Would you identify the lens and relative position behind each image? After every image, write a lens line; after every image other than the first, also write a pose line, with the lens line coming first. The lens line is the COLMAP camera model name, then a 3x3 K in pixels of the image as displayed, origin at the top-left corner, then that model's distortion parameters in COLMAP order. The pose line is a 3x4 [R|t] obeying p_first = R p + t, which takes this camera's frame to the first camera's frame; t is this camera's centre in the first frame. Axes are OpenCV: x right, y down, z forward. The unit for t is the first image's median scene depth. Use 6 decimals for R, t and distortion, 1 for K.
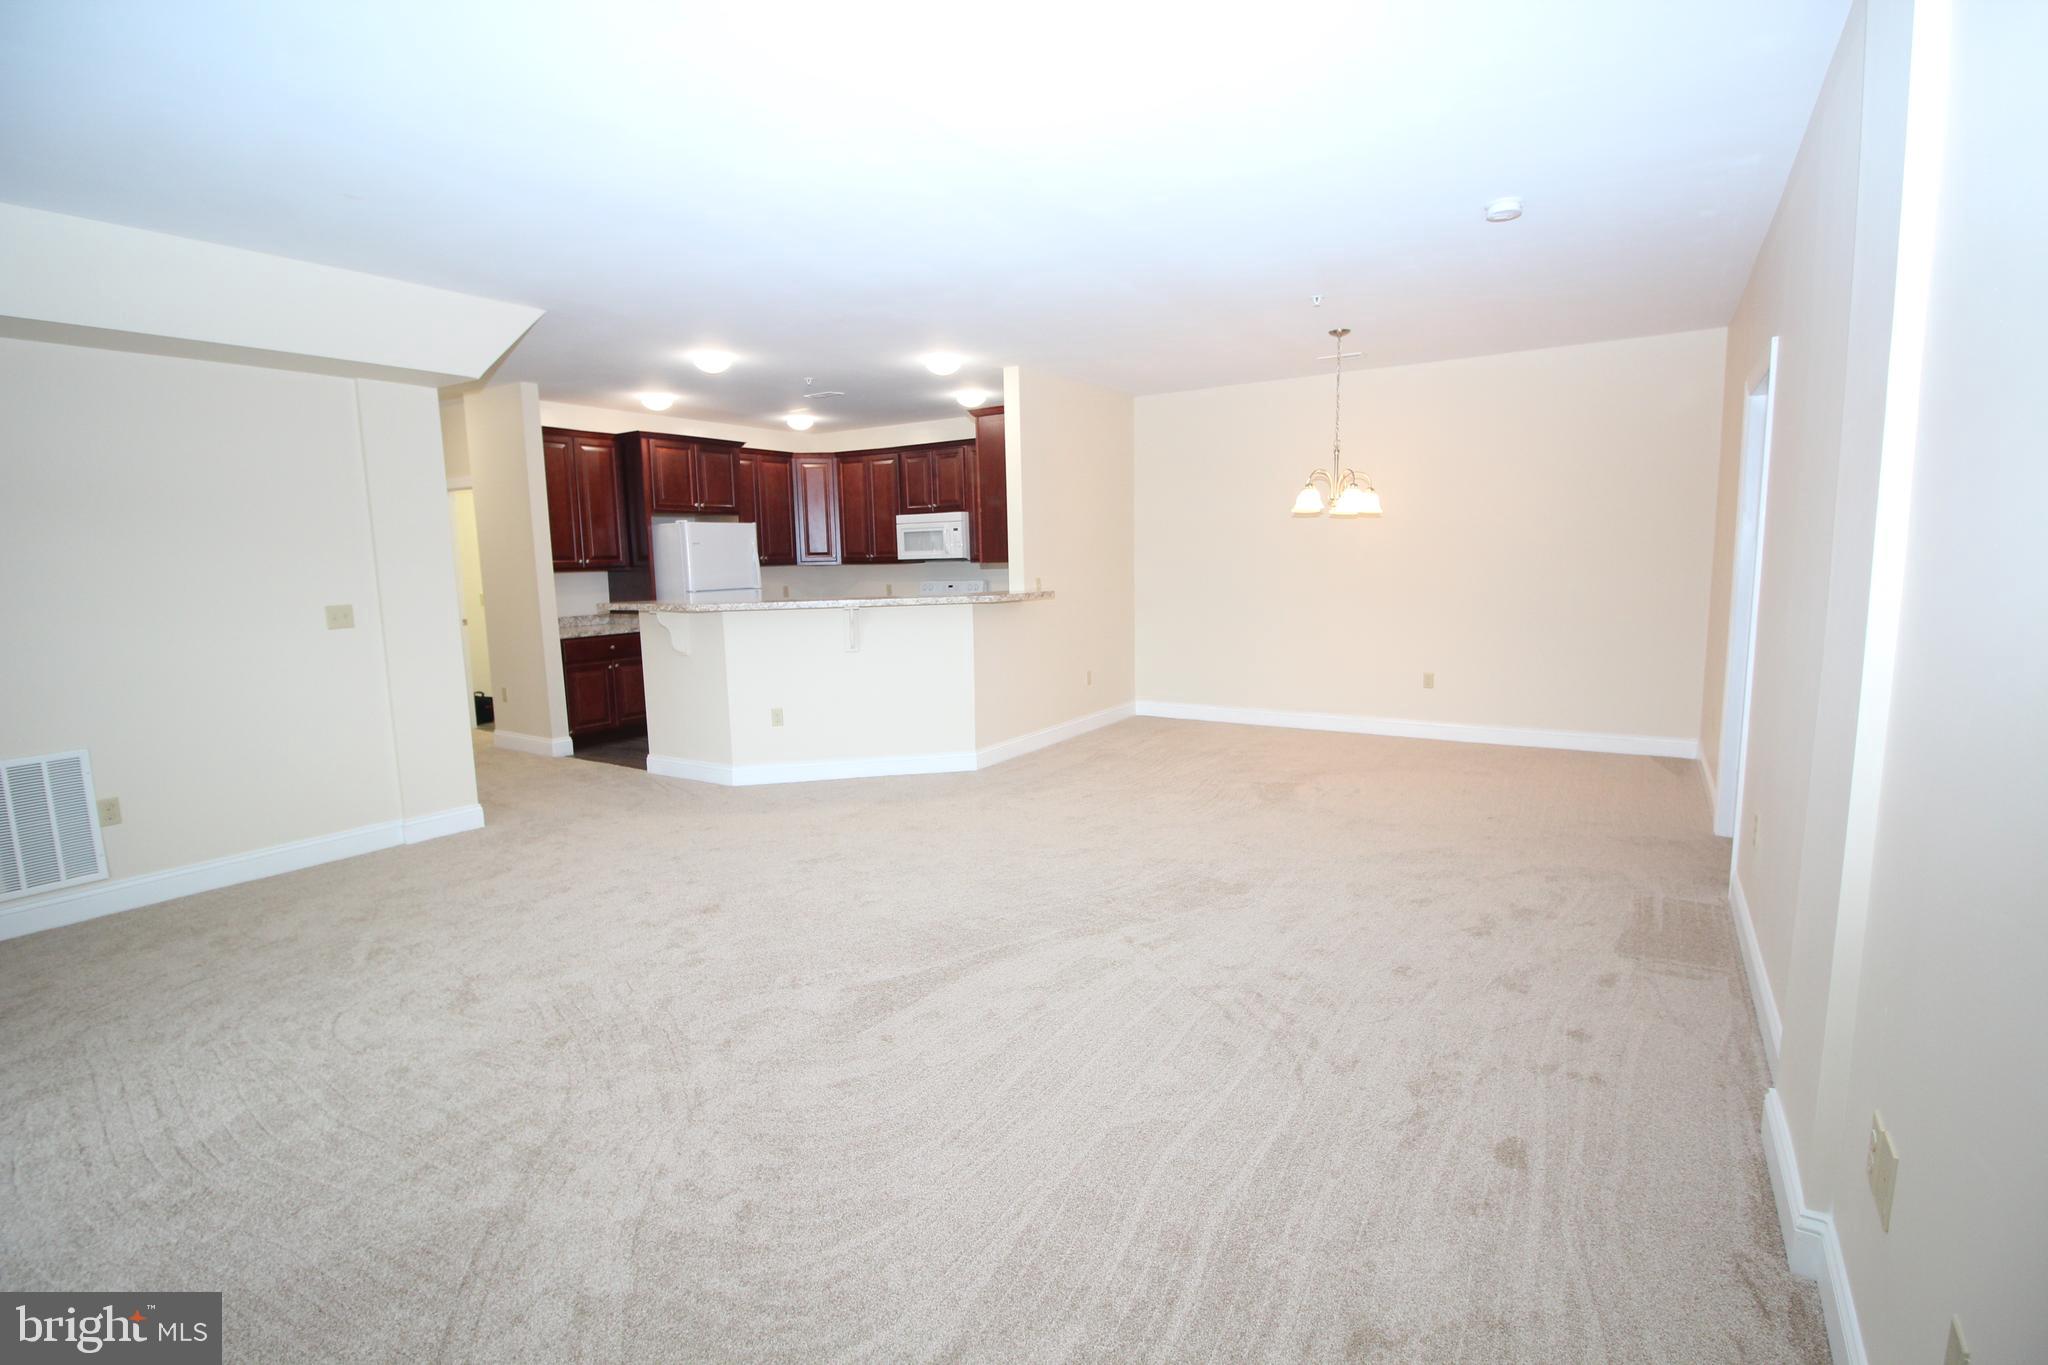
lens RADIAL K [[953.5, 0, 1011.6], [0, 953.5, 675.7], [0, 0, 1]] dist [-0.007648, -0.008179]
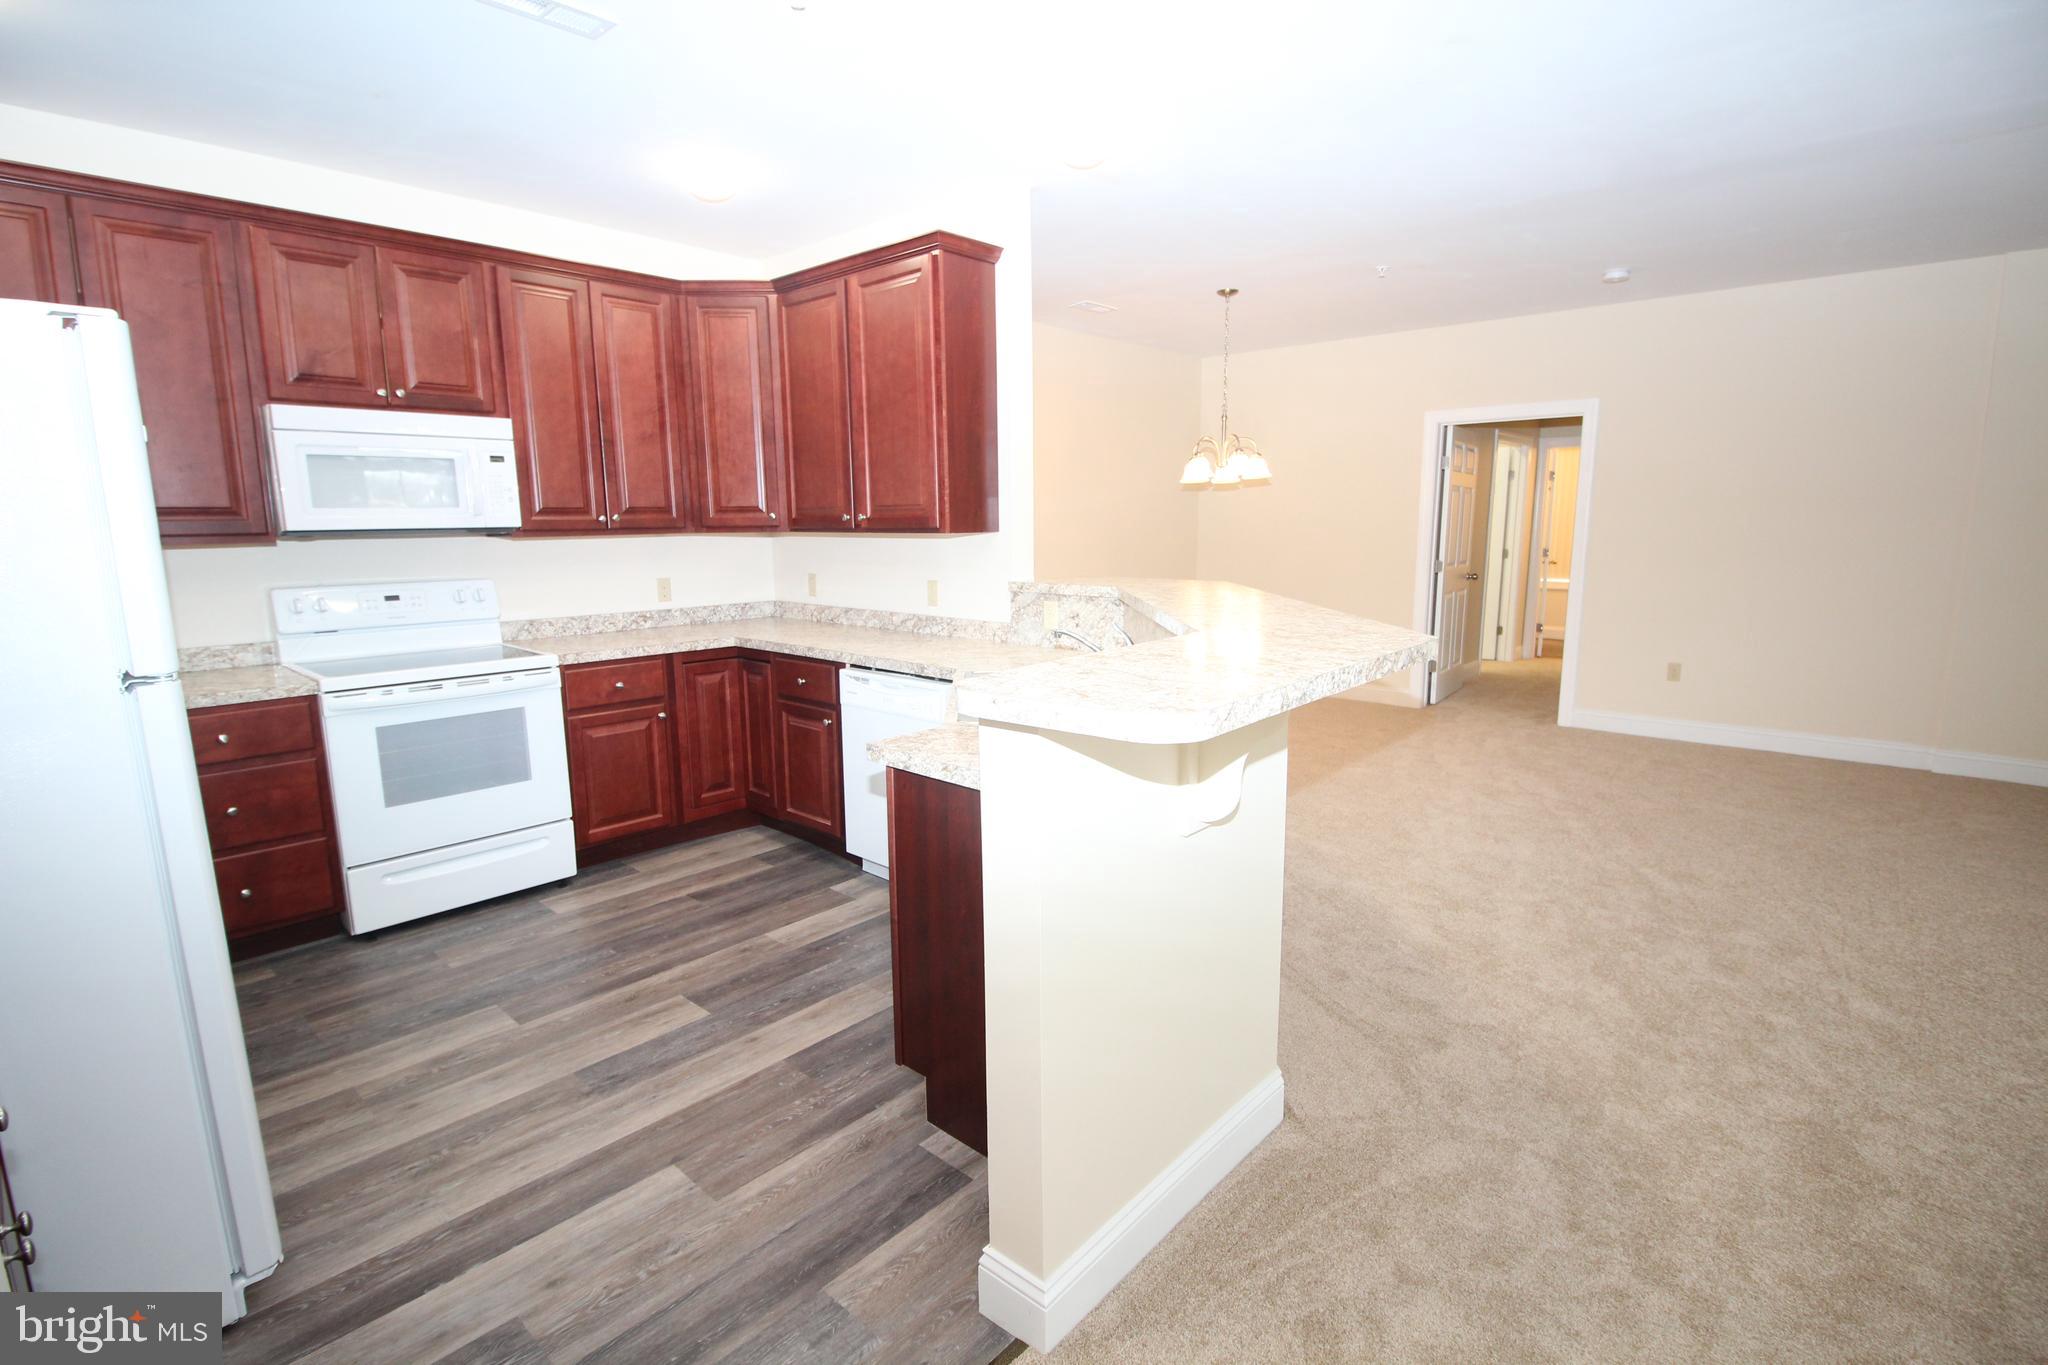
lens RADIAL K [[953.5, 0, 1023.2], [0, 953.5, 678.3], [0, 0, 1]] dist [-0.007648, -0.008179]
pose [[0.144532, -0.142040, 0.979252, -0.446803], [0.127174, 0.984102, 0.123973, -0.079574], [-0.981294, 0.106617, 0.160298, 0.707583]]
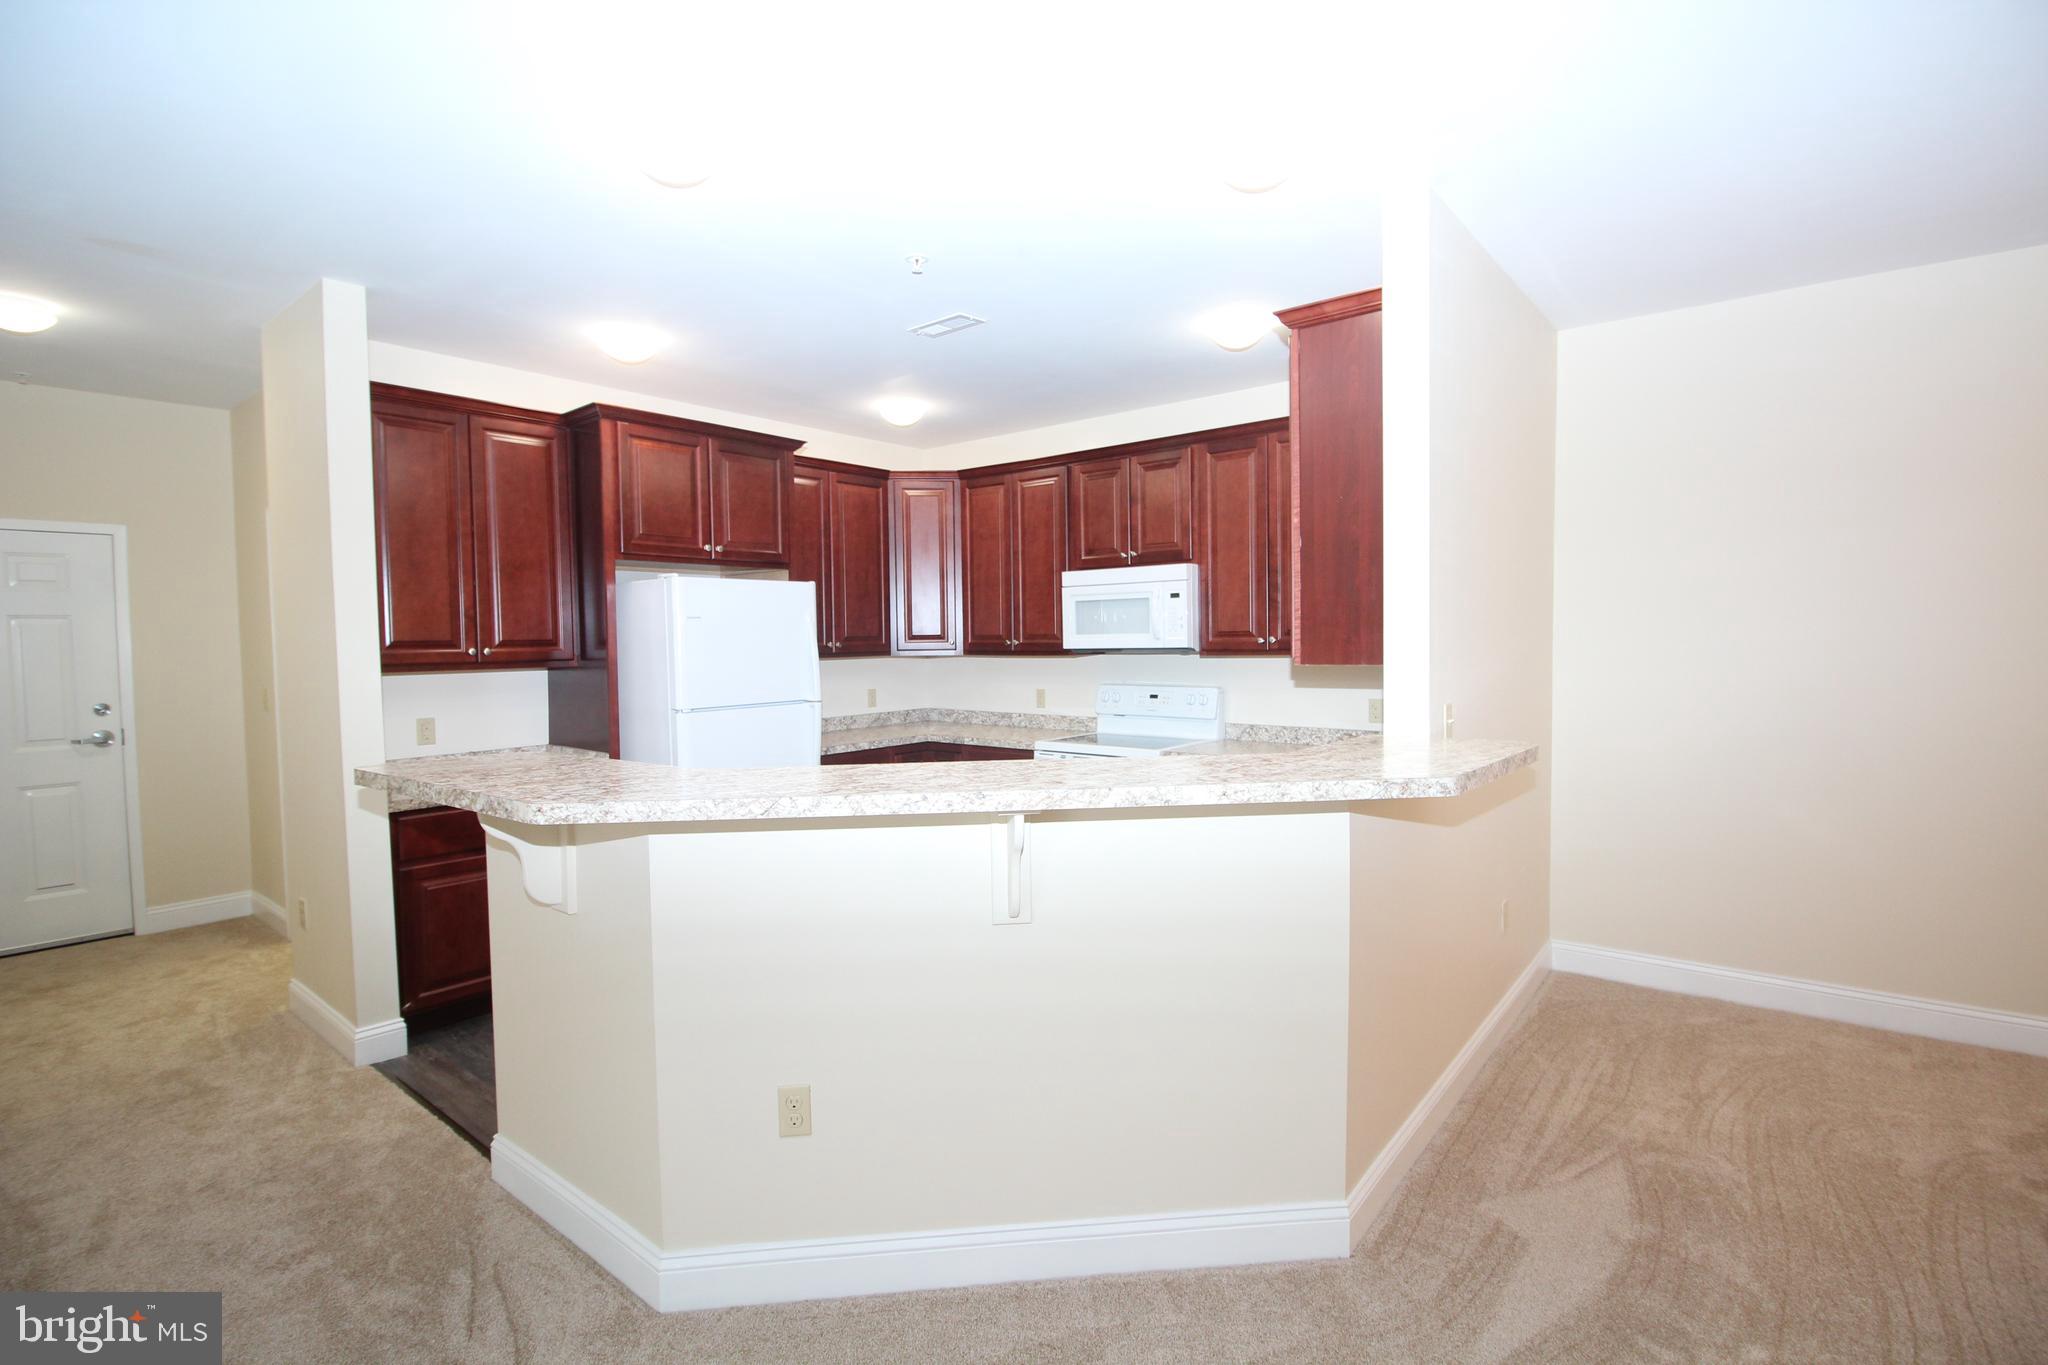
lens RADIAL K [[953.5, 0, 1026.1], [0, 953.5, 669.4], [0, 0, 1]] dist [-0.007648, -0.008179]
pose [[0.995473, 0.009597, -0.094558, -0.090846], [-0.018307, 0.995620, -0.091680, -0.059120], [0.093264, 0.092996, 0.991289, 0.450411]]
